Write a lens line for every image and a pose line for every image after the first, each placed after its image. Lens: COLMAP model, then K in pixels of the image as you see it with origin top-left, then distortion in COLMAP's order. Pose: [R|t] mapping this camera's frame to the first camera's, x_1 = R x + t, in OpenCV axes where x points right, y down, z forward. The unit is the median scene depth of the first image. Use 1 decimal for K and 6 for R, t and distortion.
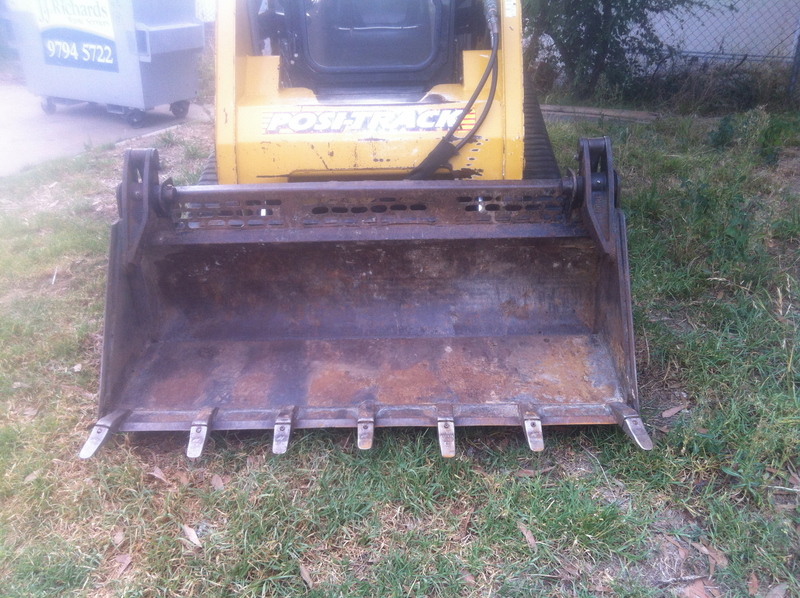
lens RADIAL K [[763.0, 0, 396.1], [0, 763.0, 297.1], [0, 0, 1]] dist [0.161545, -0.409527]
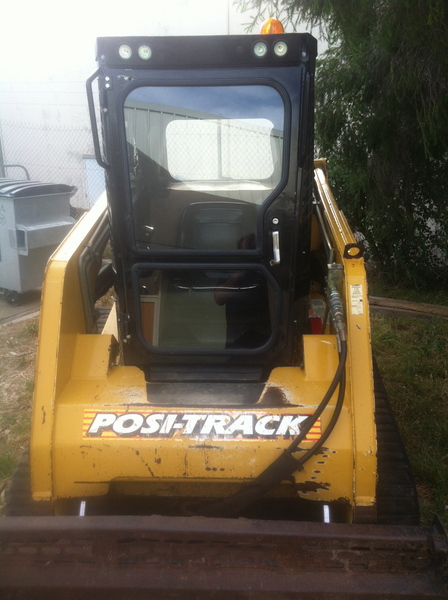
lens RADIAL K [[572.2, 0, 224.0], [0, 572.2, 300.0], [0, 0, 1]] dist [0.161545, -0.409527]
pose [[0.999750, 0.016032, -0.015592, -0.001026], [-0.018027, 0.990322, -0.137613, -0.280441], [0.013235, 0.137860, 0.990363, 0.312938]]
